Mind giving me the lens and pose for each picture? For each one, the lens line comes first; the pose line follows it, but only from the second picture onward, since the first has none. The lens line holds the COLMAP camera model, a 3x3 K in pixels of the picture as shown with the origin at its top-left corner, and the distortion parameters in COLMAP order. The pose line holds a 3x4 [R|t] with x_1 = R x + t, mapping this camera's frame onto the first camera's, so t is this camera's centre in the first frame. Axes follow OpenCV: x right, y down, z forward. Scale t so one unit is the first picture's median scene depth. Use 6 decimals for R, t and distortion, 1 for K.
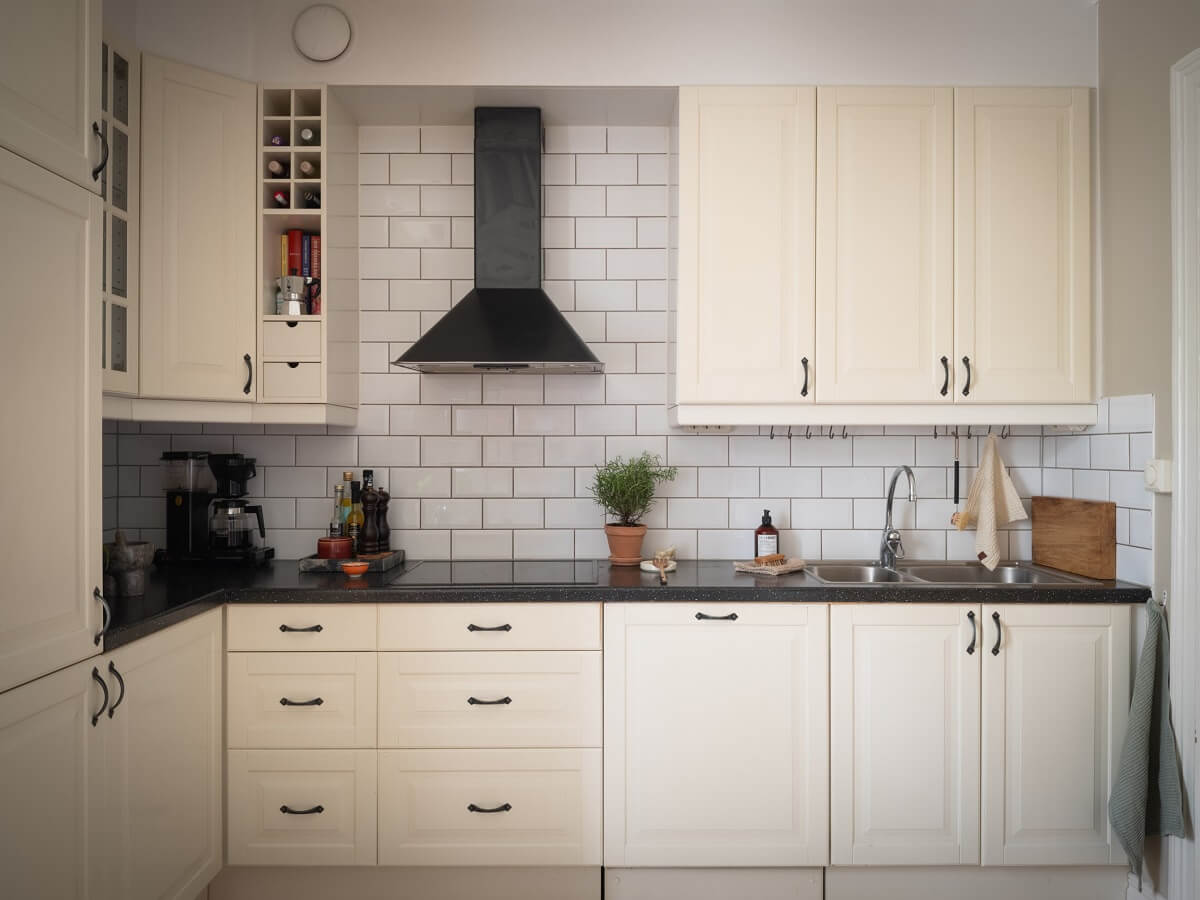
lens RADIAL K [[870.9, 0, 600.2], [0, 870.9, 450.9], [0, 0, 1]] dist [0.009242, -0.025639]
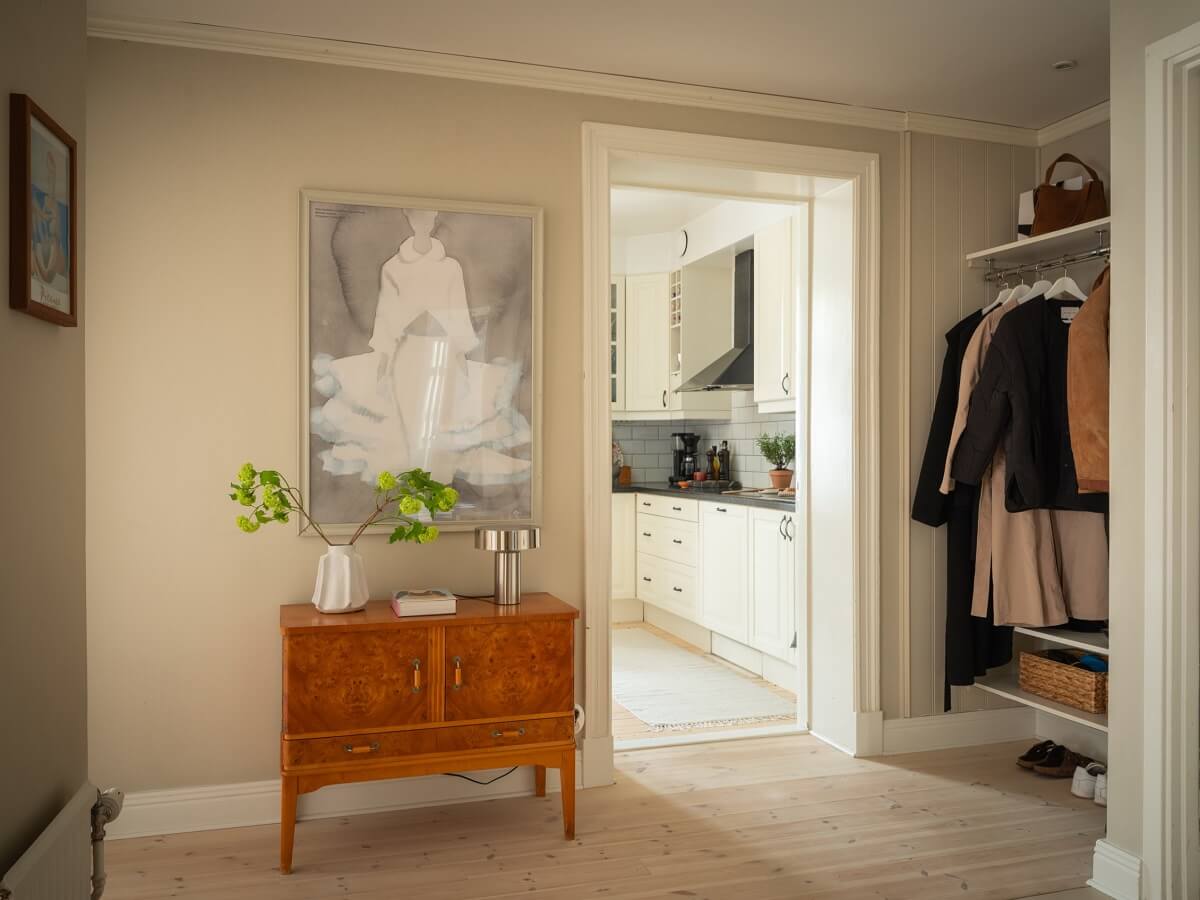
lens RADIAL K [[978.5, 0, 600.1], [0, 978.5, 450.3], [0, 0, 1]] dist [0.004649, -0.010293]
pose [[0.313109, 0.004181, -0.949708, 2.024367], [0.005197, 0.999968, 0.006116, 0.032840], [0.949703, -0.006851, 0.313077, 0.018788]]
